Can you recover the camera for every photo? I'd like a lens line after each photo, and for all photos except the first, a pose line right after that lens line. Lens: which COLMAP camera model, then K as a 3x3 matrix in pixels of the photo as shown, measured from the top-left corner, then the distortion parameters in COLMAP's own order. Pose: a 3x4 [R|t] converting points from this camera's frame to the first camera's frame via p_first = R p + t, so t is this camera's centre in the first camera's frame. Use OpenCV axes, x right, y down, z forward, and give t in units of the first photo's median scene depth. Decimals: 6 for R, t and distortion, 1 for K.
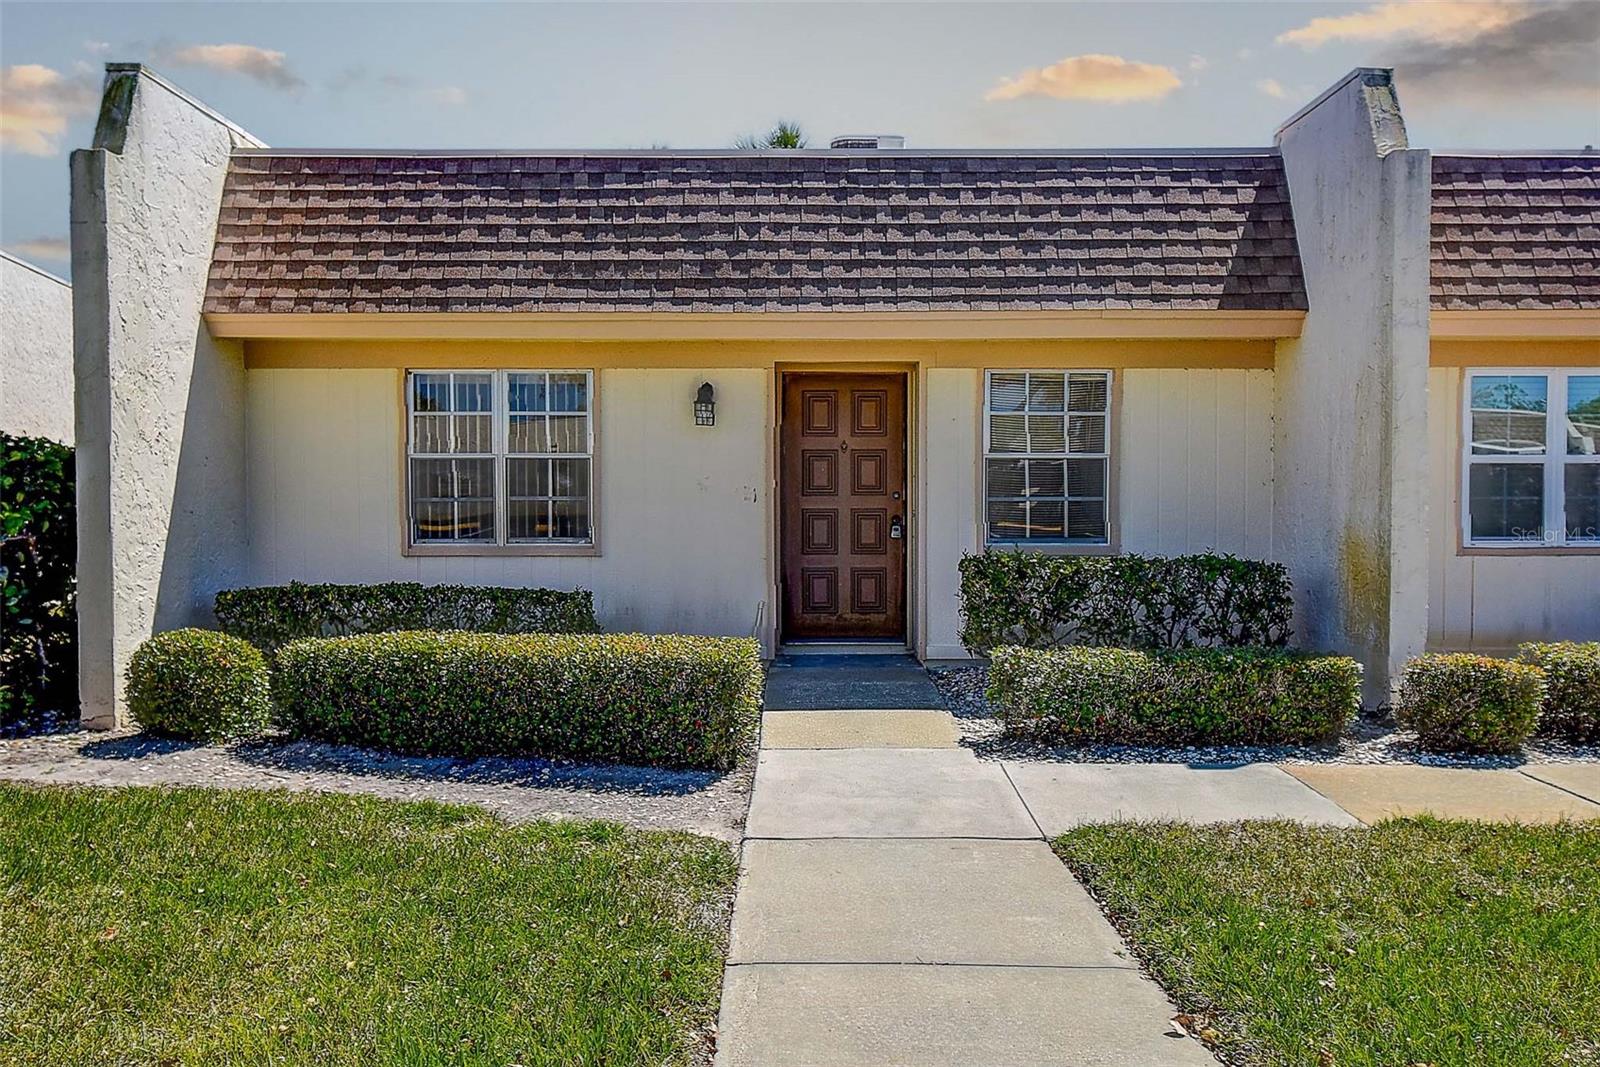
lens RADIAL K [[1285.6, 0, 785.2], [0, 1285.6, 521.5], [0, 0, 1]] dist [0.009166, 0.007114]
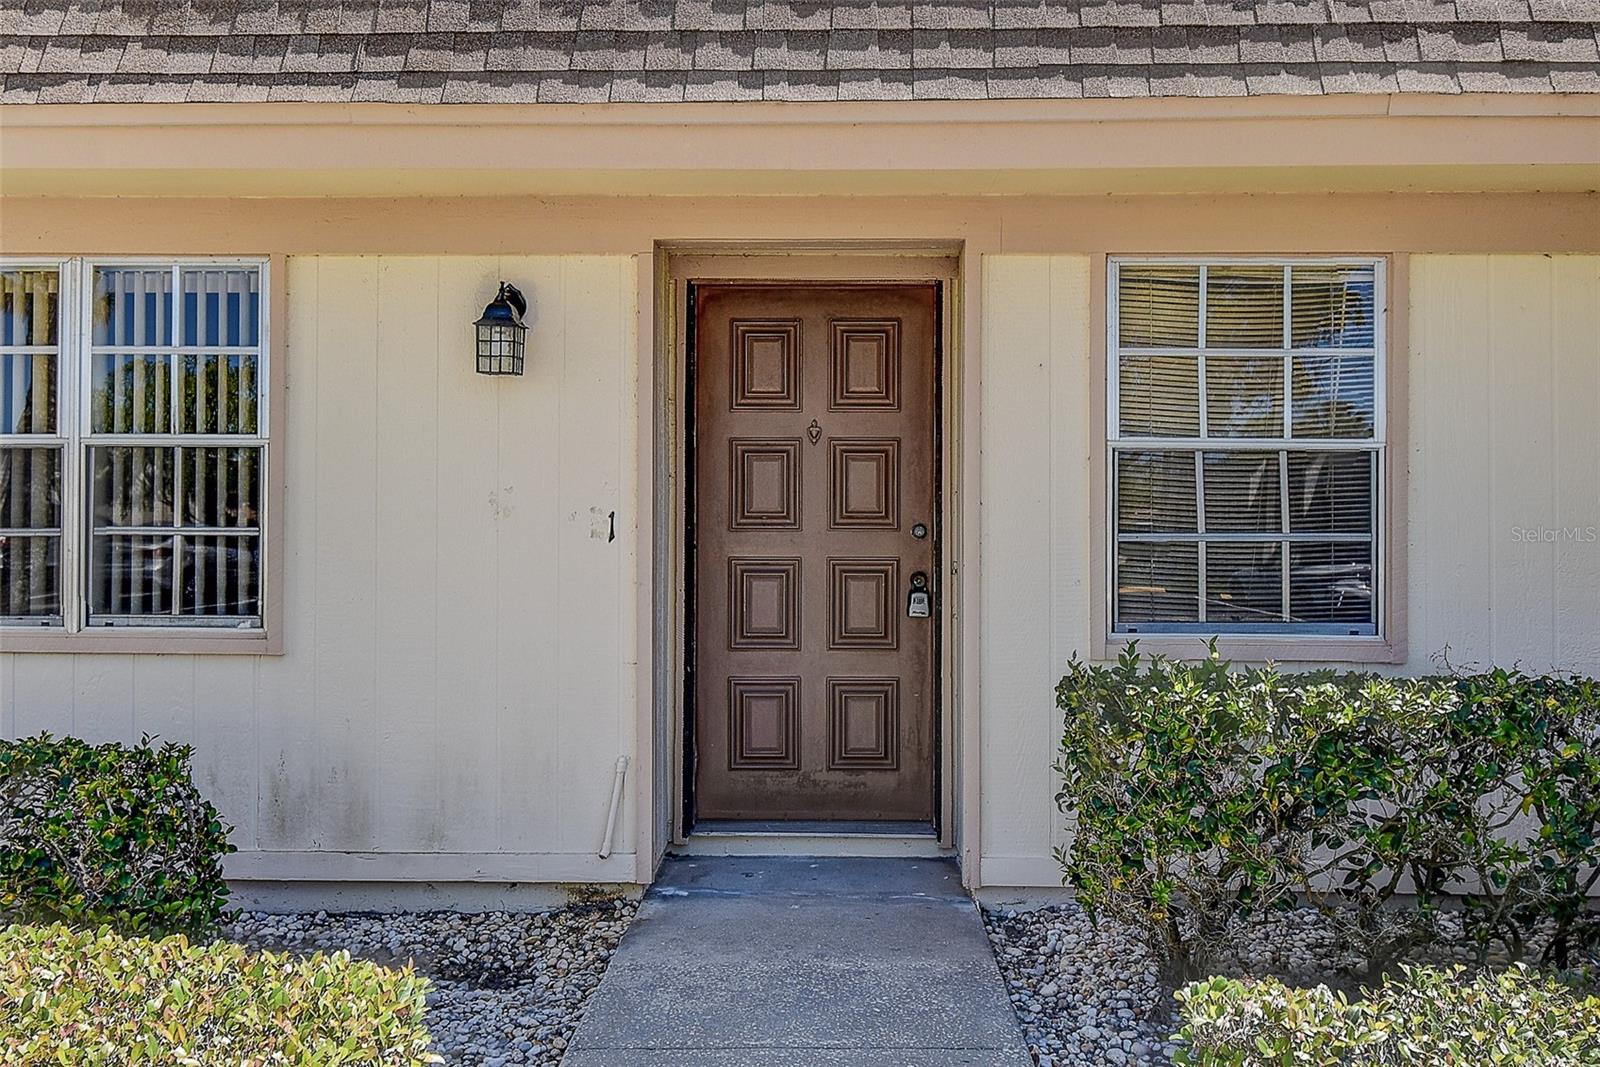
lens RADIAL K [[1394.4, 0, 812.8], [0, 1394.4, 520.9], [0, 0, 1]] dist [0.000315, -0.011124]
pose [[0.999902, 0.005537, -0.012828, 0.058825], [-0.006099, 0.999006, -0.044154, -0.000564], [0.012570, 0.044228, 0.998942, 0.525793]]
